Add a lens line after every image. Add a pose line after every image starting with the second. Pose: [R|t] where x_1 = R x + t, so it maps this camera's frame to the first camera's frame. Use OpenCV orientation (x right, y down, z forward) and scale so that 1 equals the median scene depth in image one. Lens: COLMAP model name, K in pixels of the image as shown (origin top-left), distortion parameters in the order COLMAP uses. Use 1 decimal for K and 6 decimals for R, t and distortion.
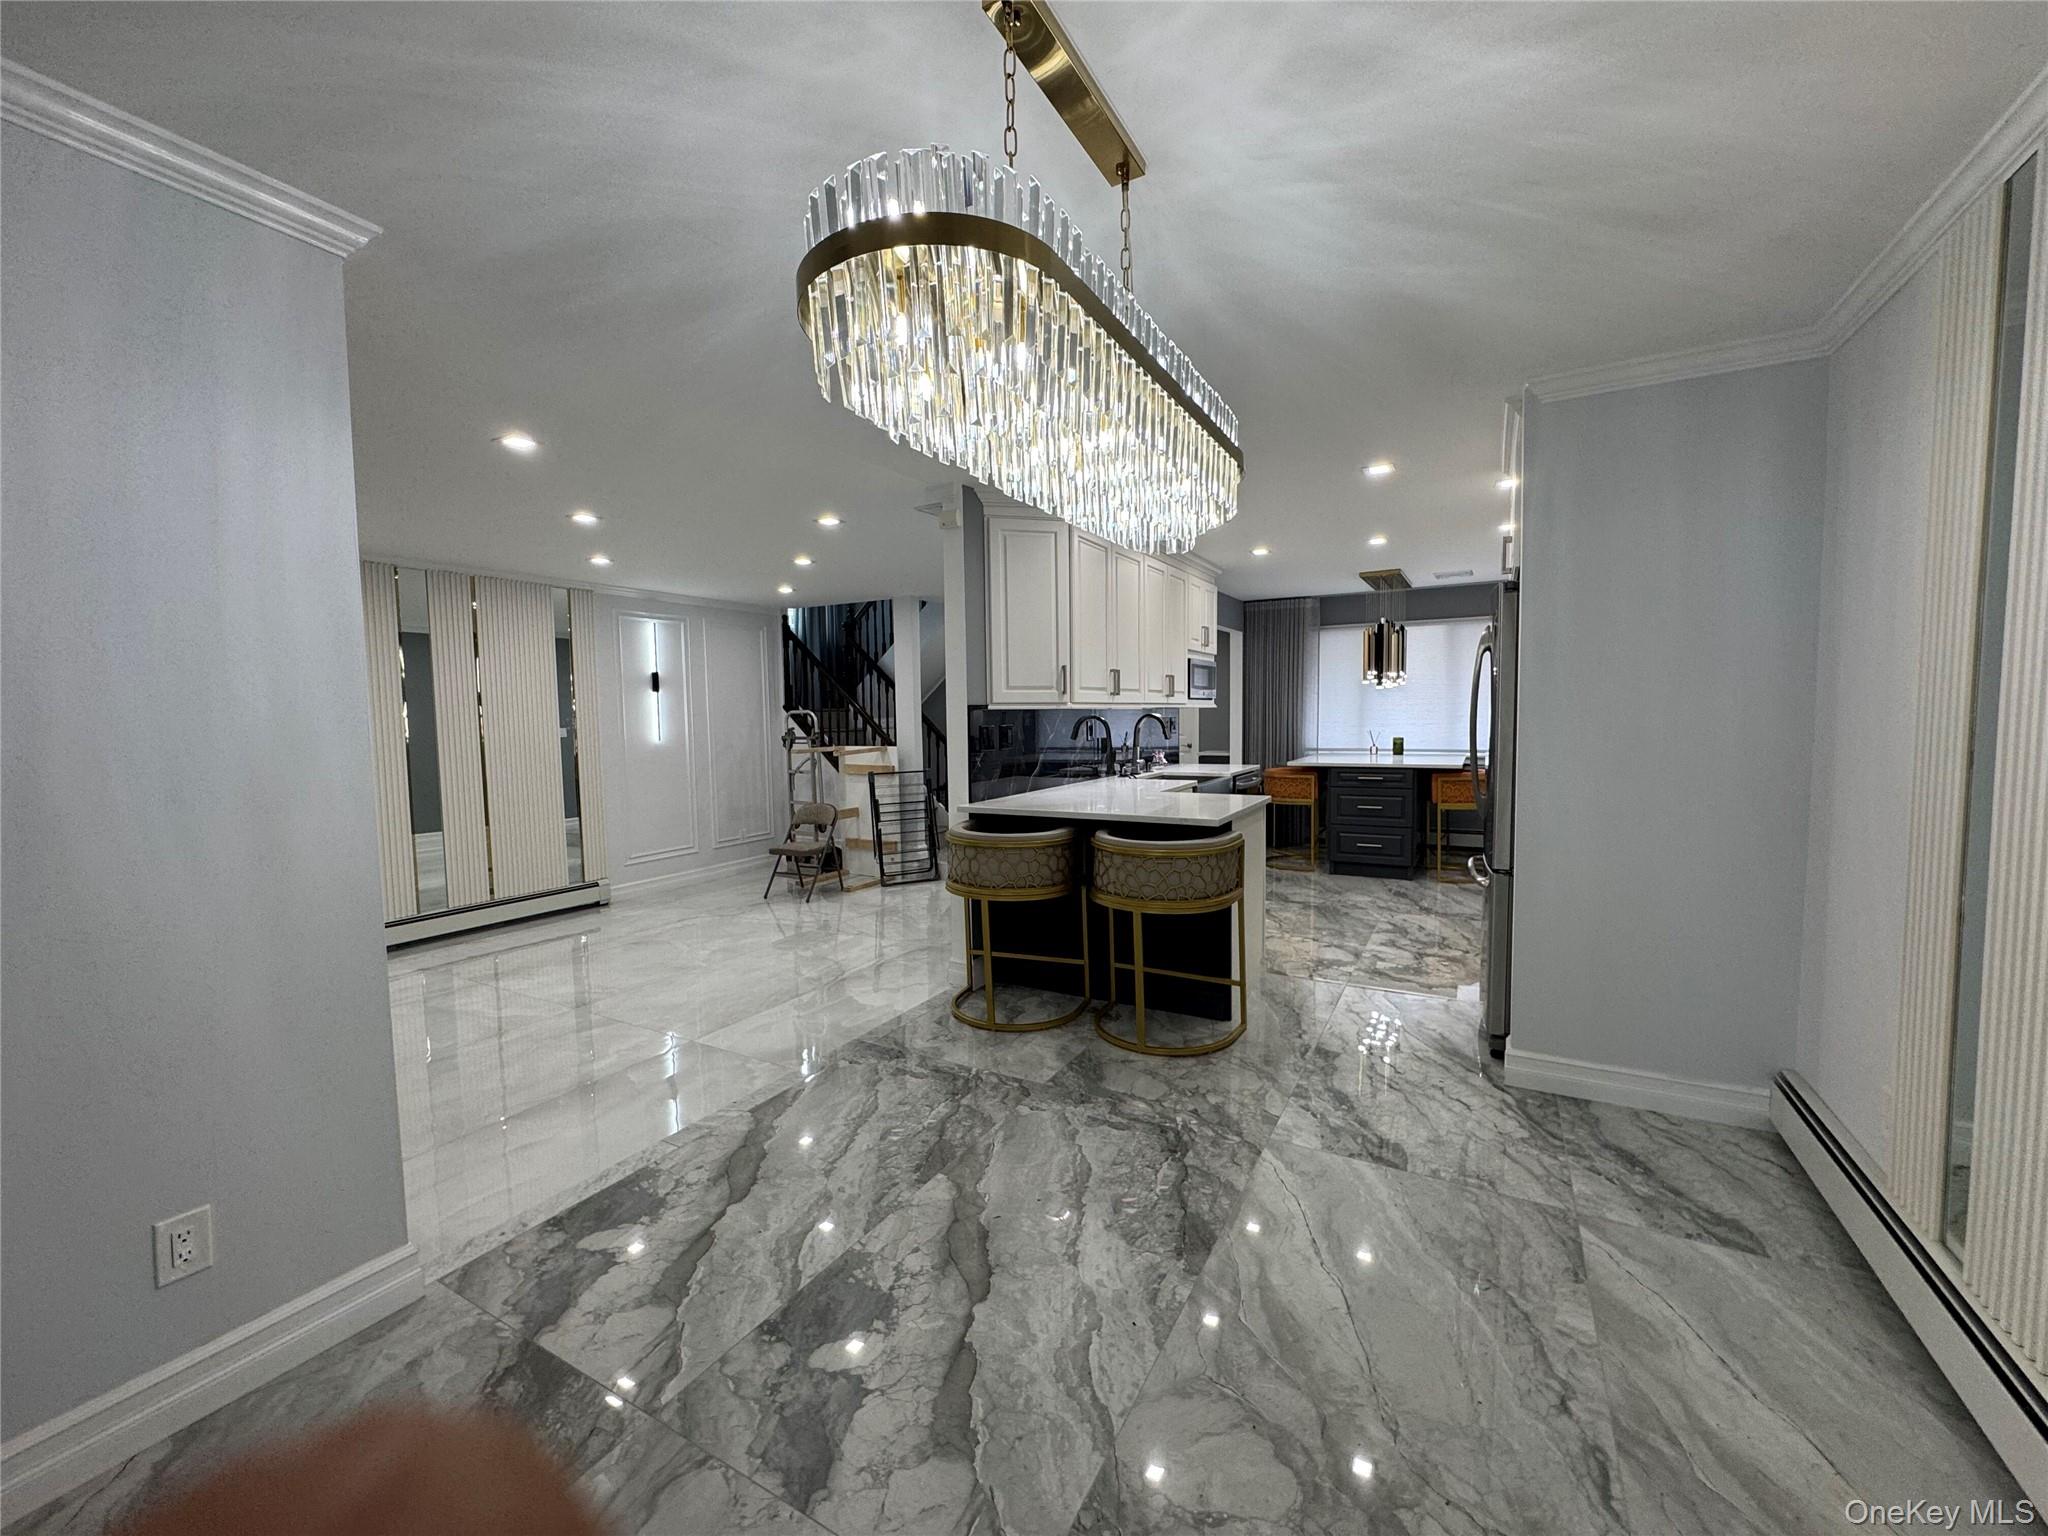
lens RADIAL K [[820.2, 0, 1024.0], [0, 820.2, 768.0], [0, 0, 1]] dist [-0.002285, 0.000121]
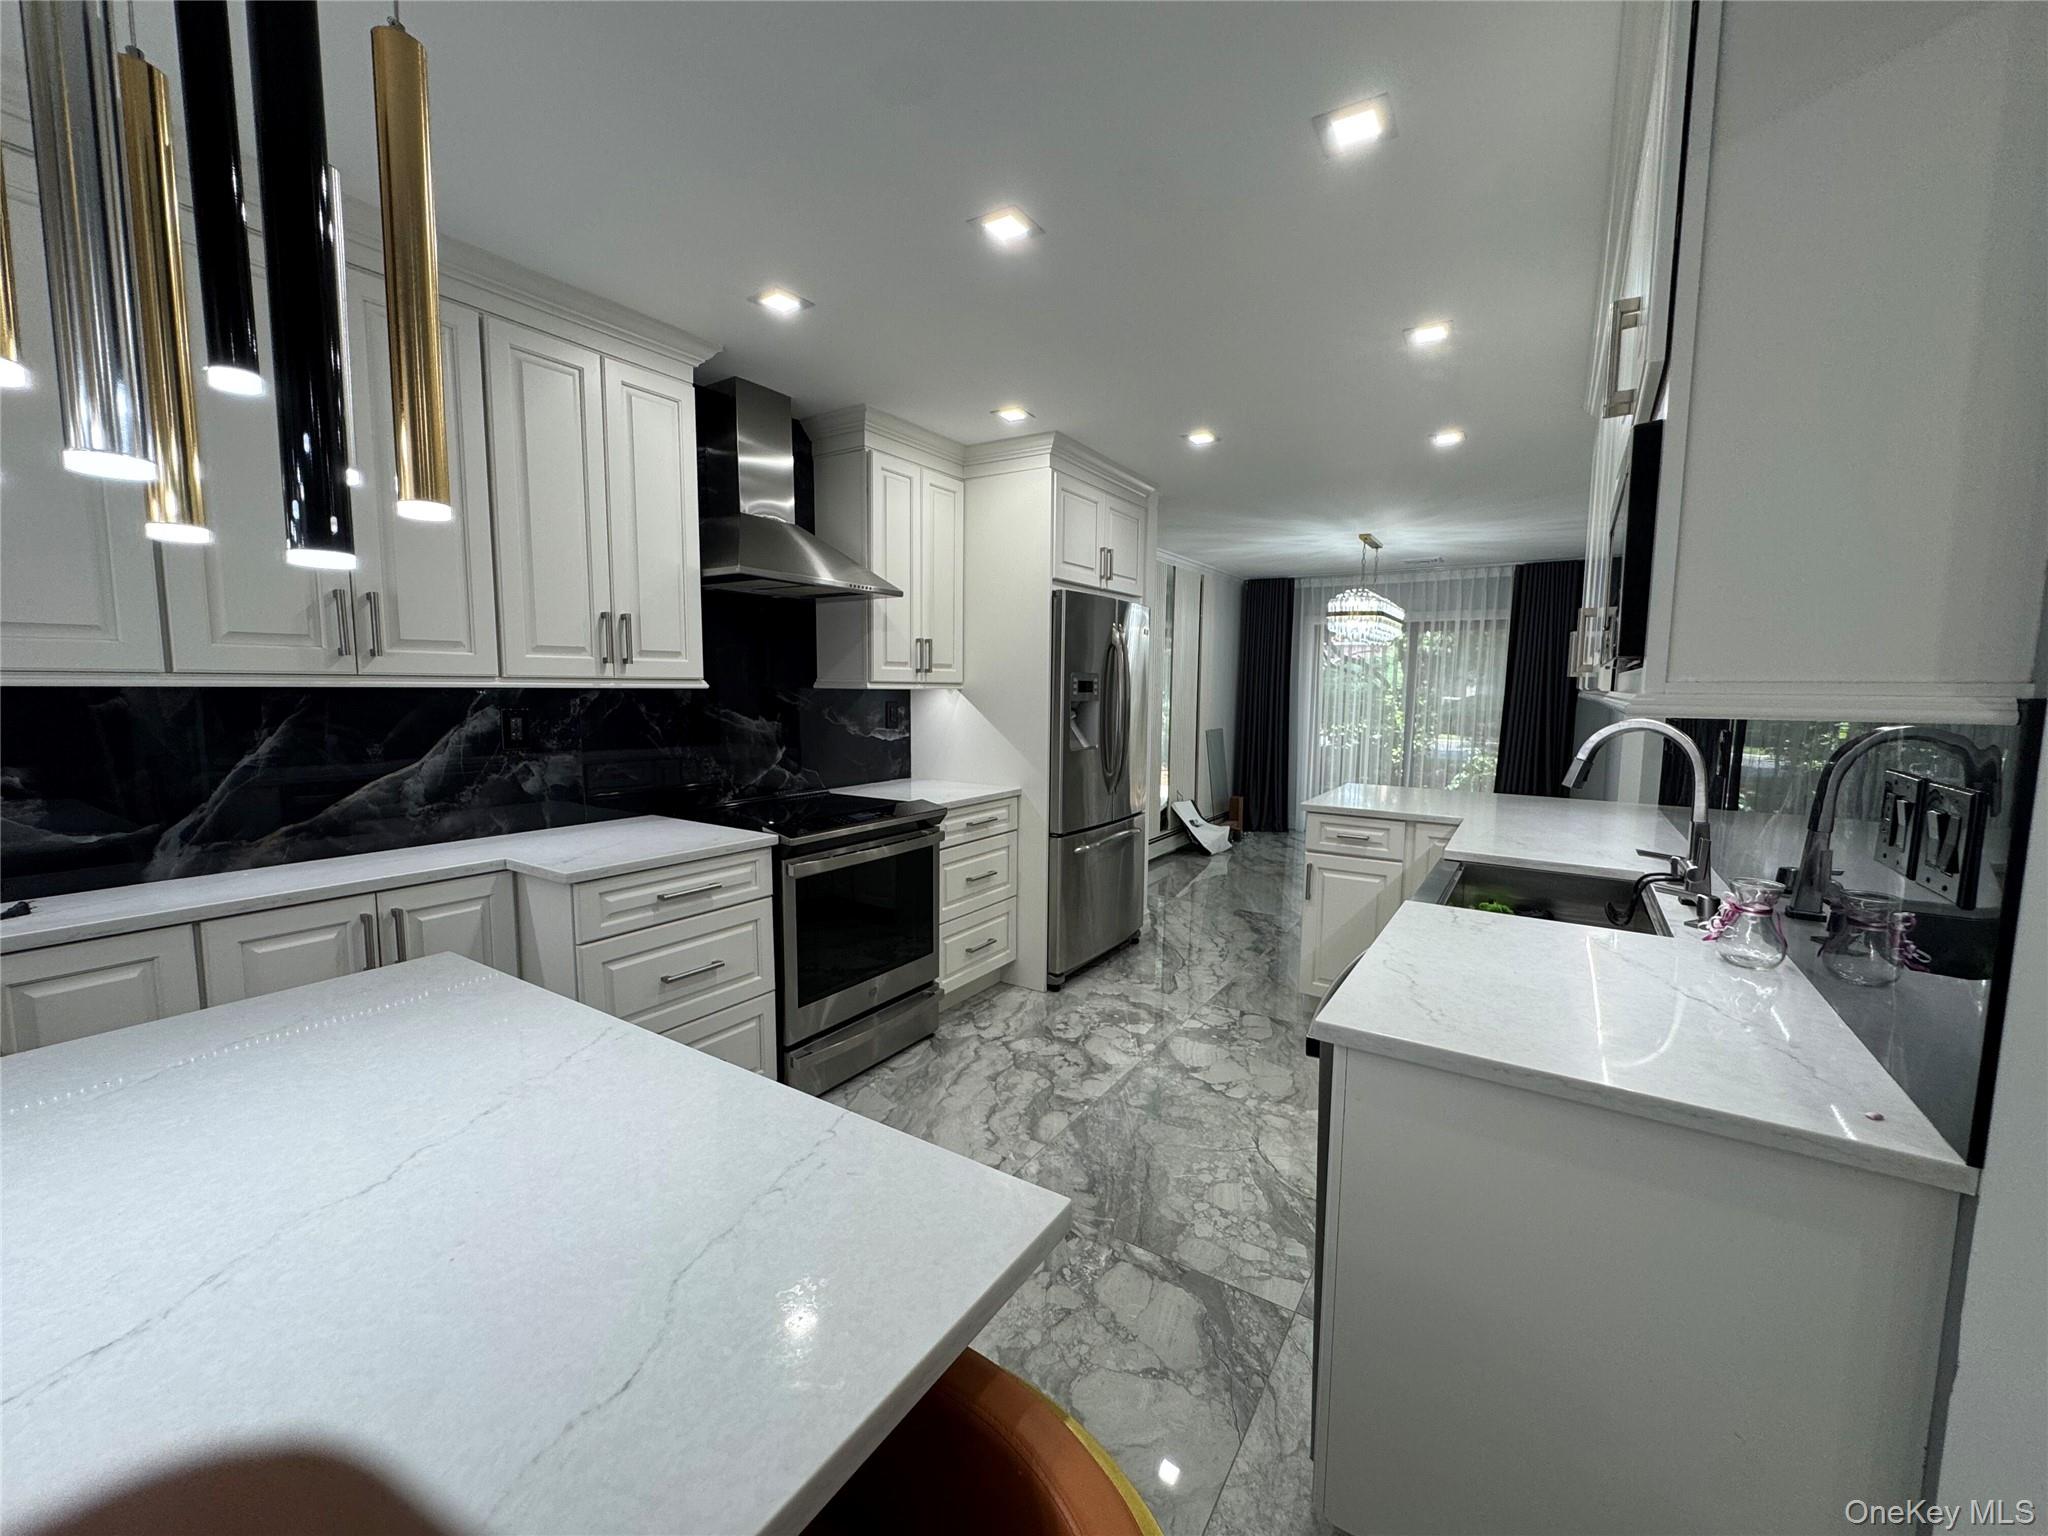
lens RADIAL K [[820.2, 0, 1024.0], [0, 820.2, 768.0], [0, 0, 1]] dist [-0.002285, 0.000121]
pose [[-0.998279, -0.000333, 0.058635, 0.484753], [0.009402, 0.986135, 0.165678, -0.129154], [-0.057877, 0.165944, -0.984435, 1.665717]]
